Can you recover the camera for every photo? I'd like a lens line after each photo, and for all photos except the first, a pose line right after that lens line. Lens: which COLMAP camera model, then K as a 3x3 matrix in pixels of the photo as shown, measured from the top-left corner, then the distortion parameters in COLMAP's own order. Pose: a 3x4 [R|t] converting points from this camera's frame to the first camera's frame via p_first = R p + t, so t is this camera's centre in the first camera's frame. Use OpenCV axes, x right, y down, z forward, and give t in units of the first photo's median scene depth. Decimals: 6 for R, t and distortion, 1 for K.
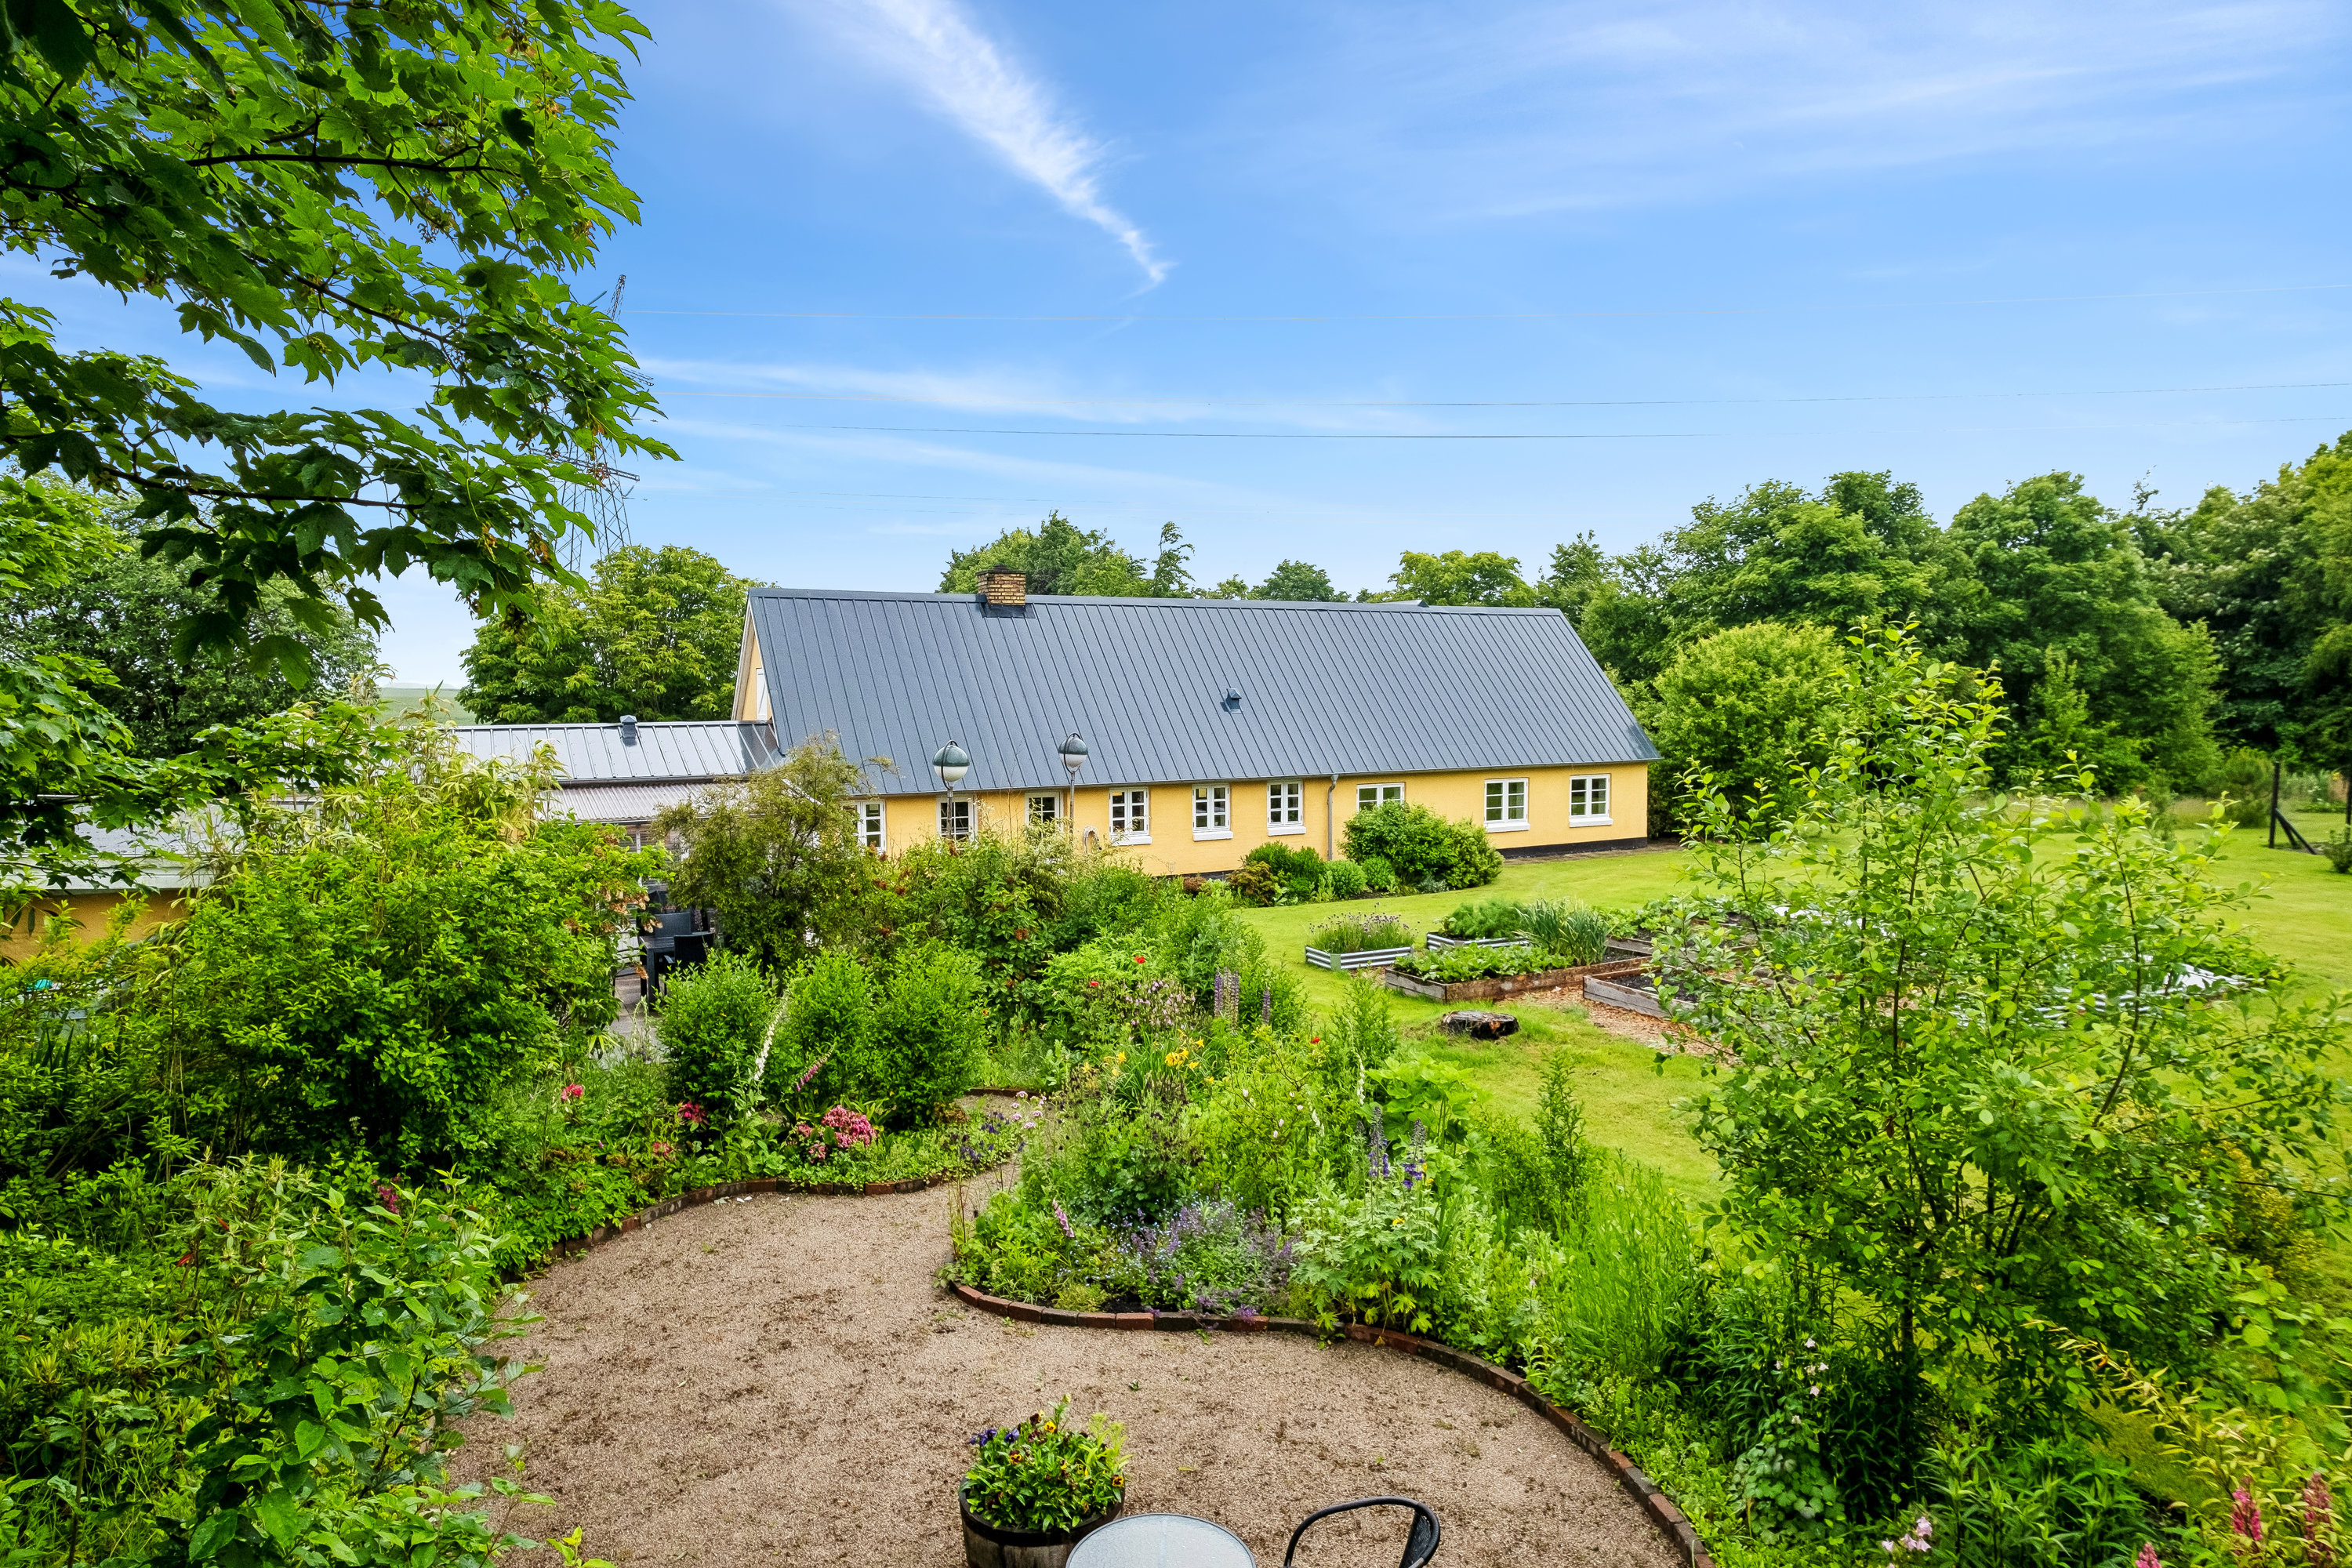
lens RADIAL K [[1381.7, 0, 1176.0], [0, 1381.7, 784.0], [0, 0, 1]] dist [0.016513, 0.001772]
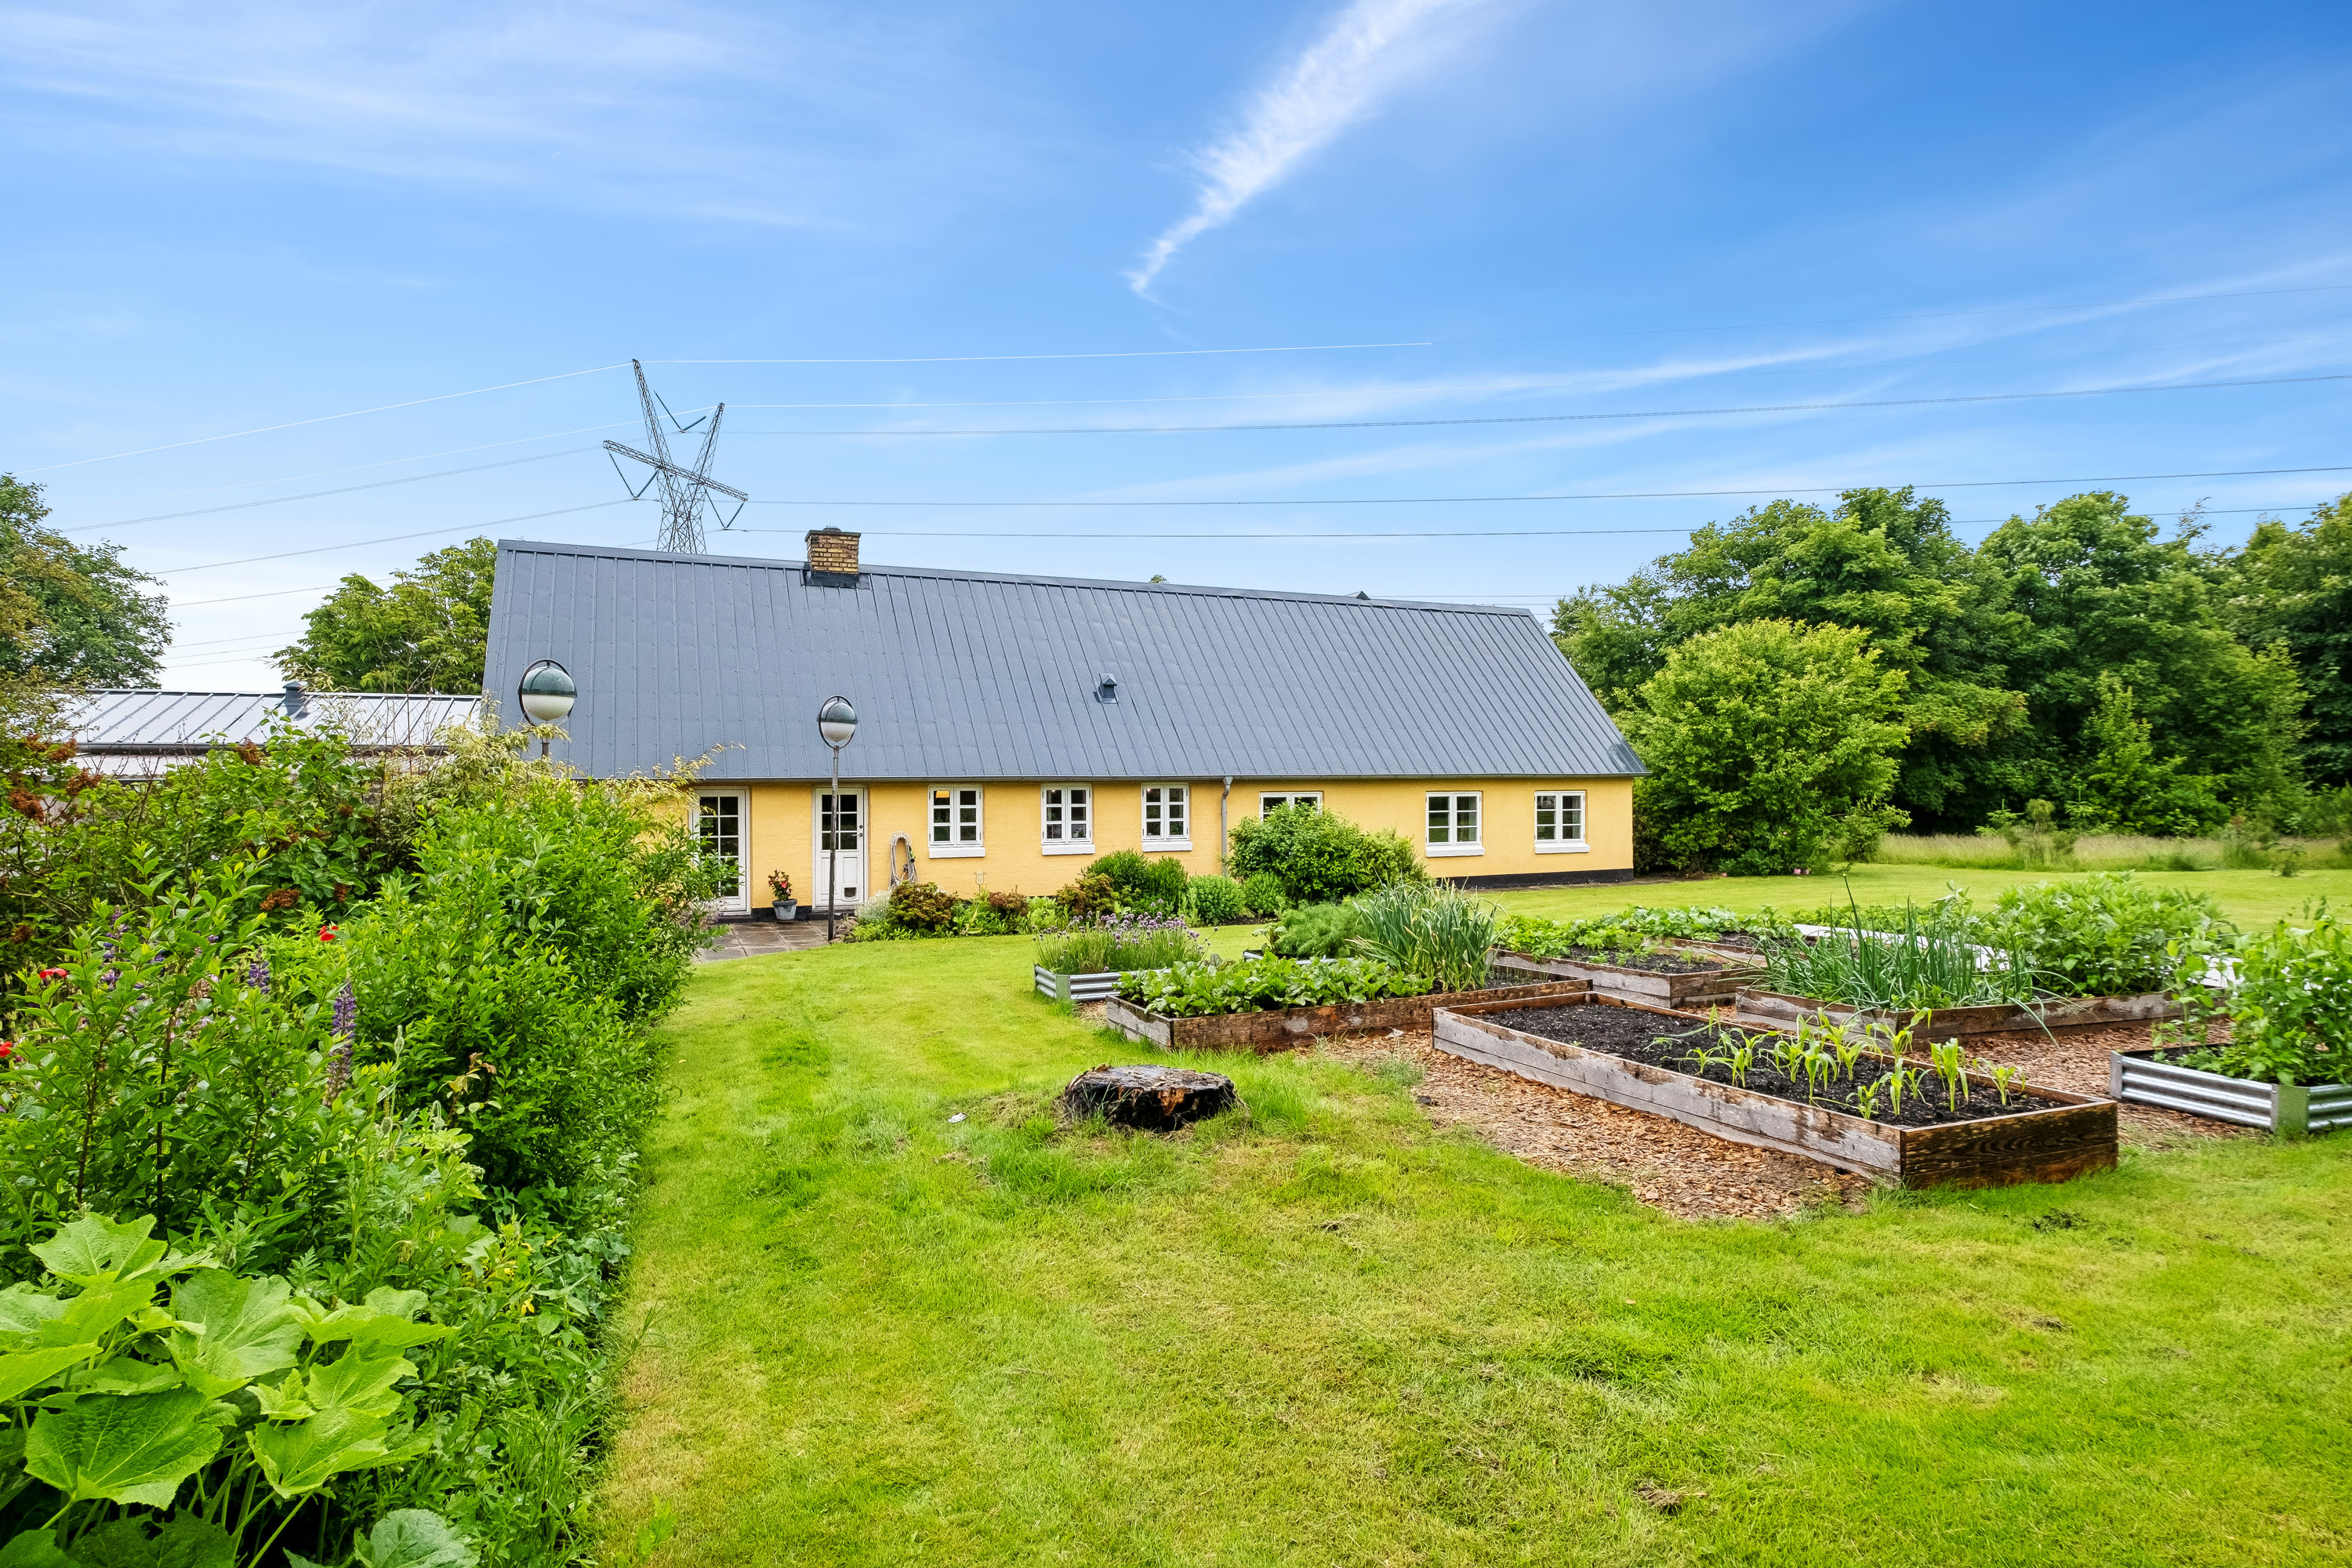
lens RADIAL K [[1303.8, 0, 1125.8], [0, 1303.8, 792.6], [0, 0, 1]] dist [-0.001756, -0.002636]
pose [[0.997999, 0.004922, -0.063045, 0.093465], [-0.008106, 0.998699, -0.050341, 0.036970], [0.062715, 0.050752, 0.996740, 0.218848]]
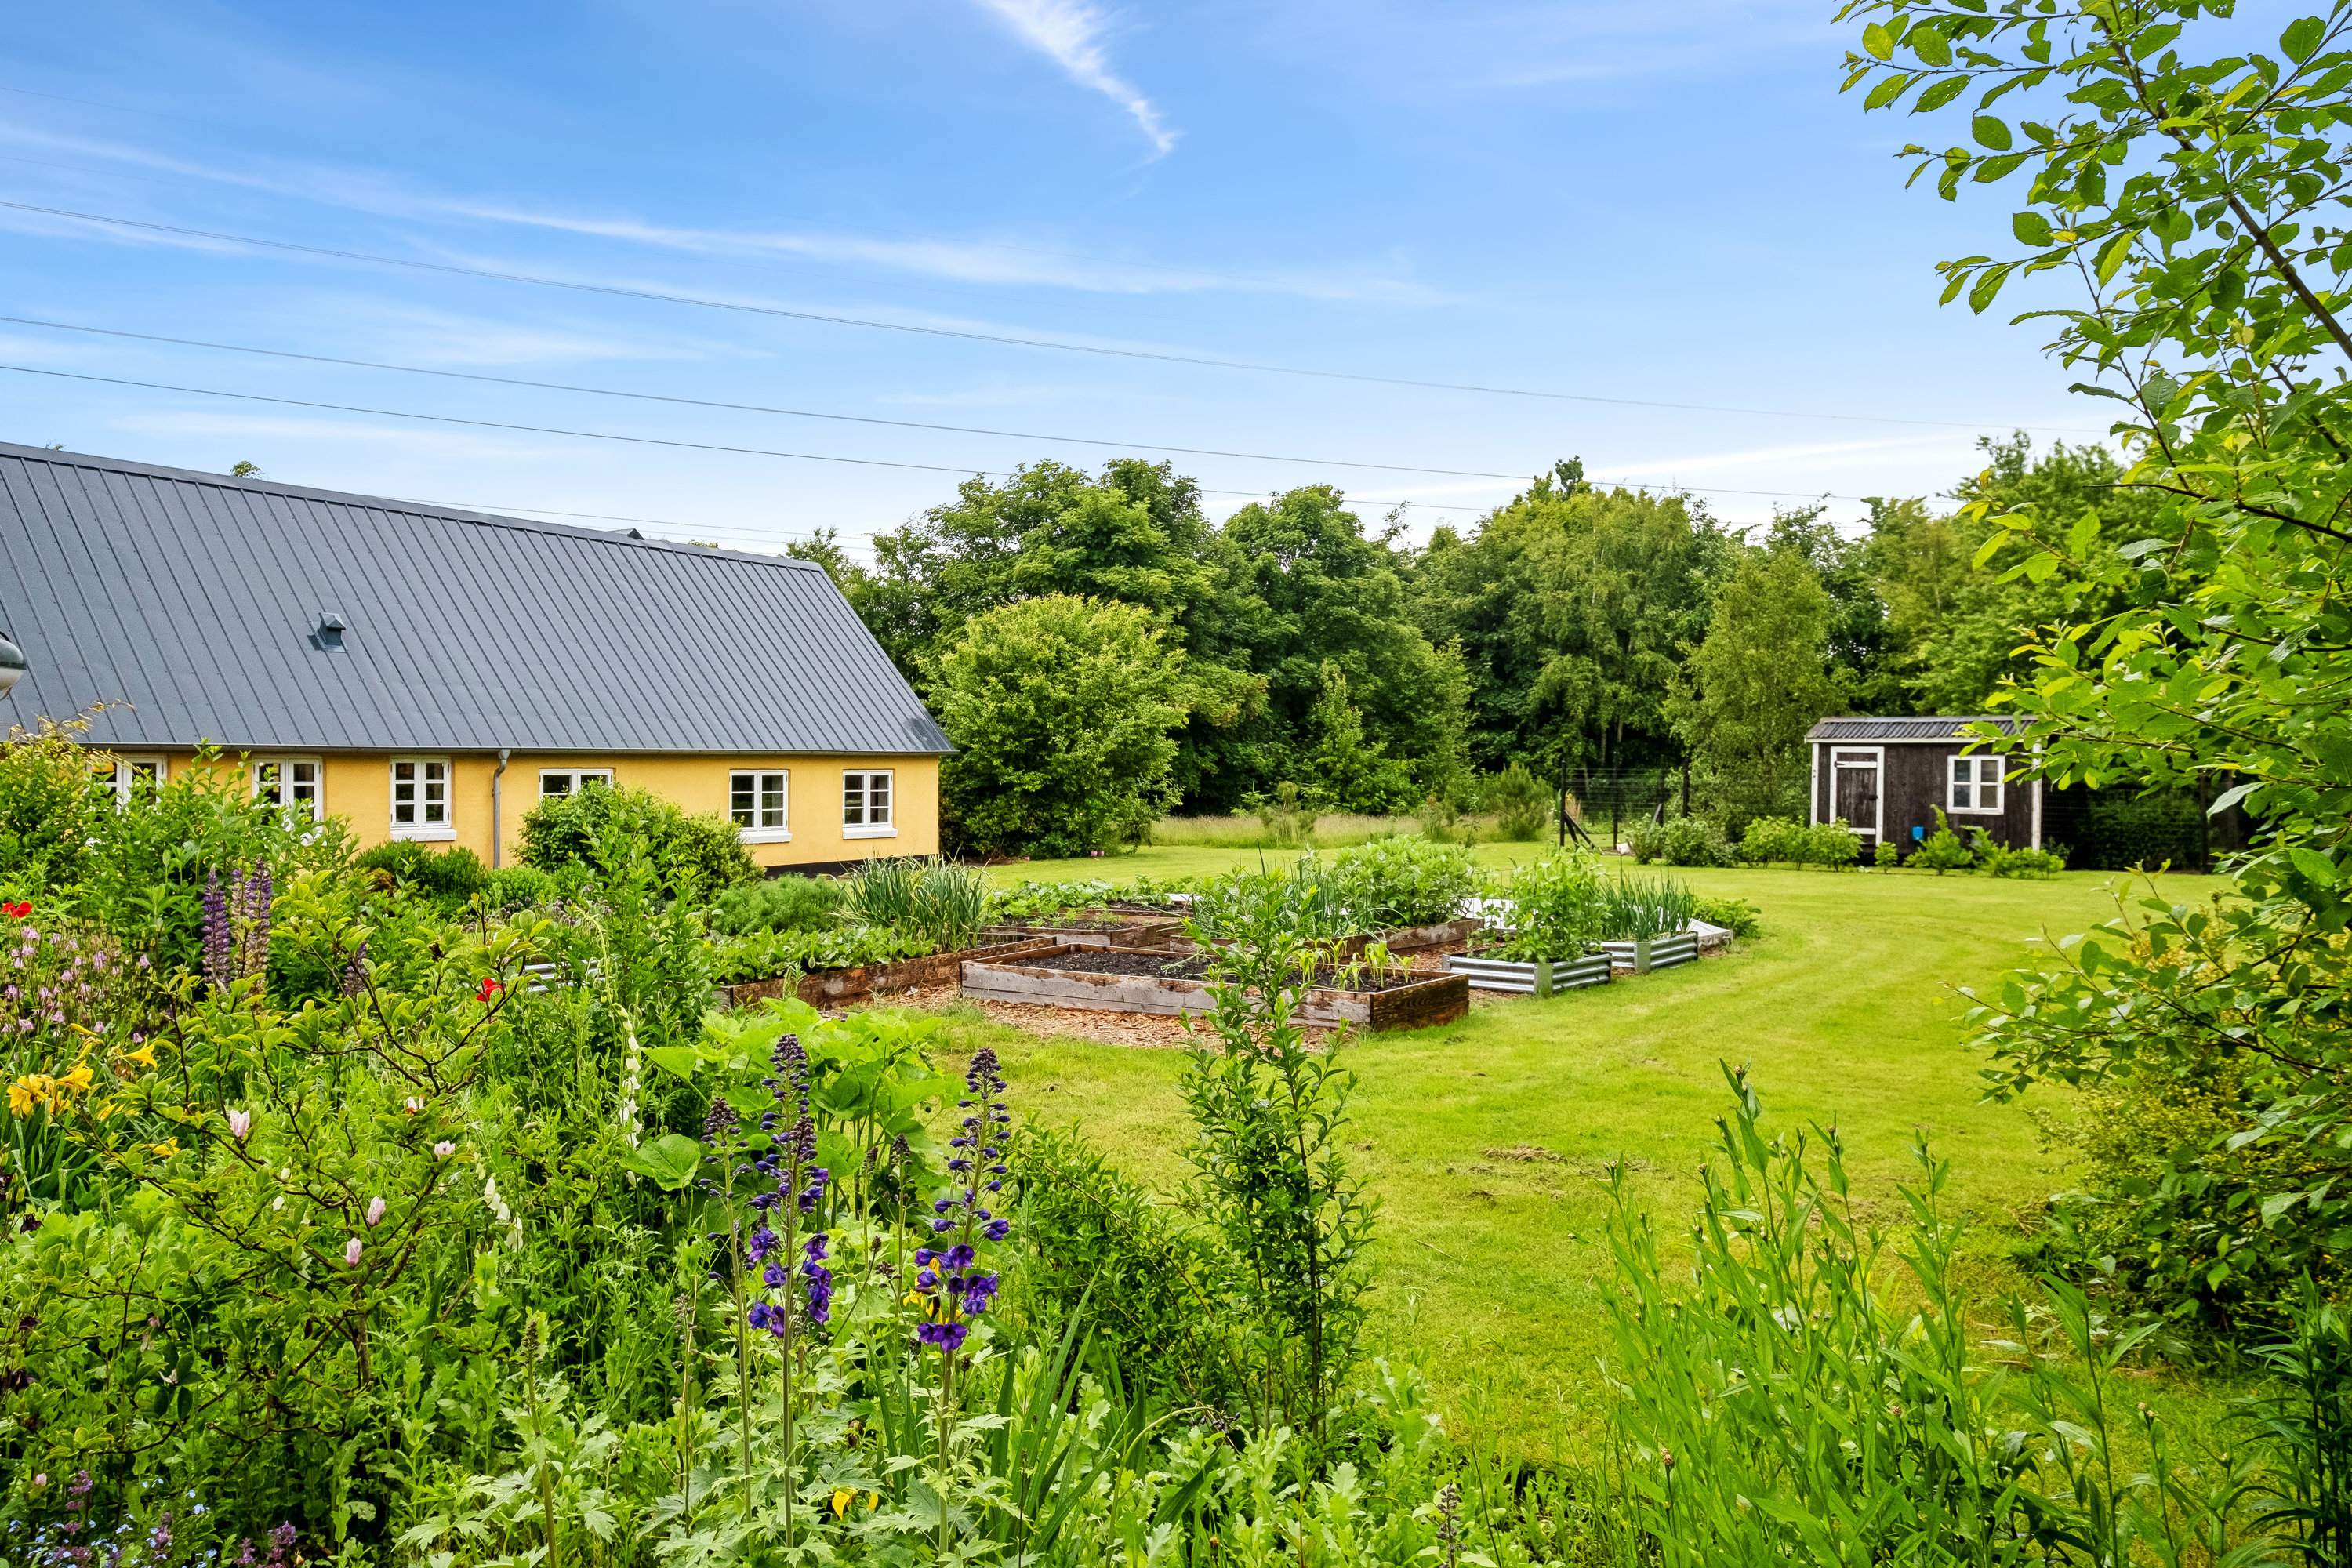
lens RADIAL K [[1644.4, 0, 1176.0], [0, 1644.4, 784.0], [0, 0, 1]] dist [0.001780, 0.002334]
pose [[0.874162, 0.007773, 0.485573, 0.013245], [0.014166, 0.999038, -0.041496, 0.041953], [-0.485428, 0.043152, 0.873211, 0.148700]]
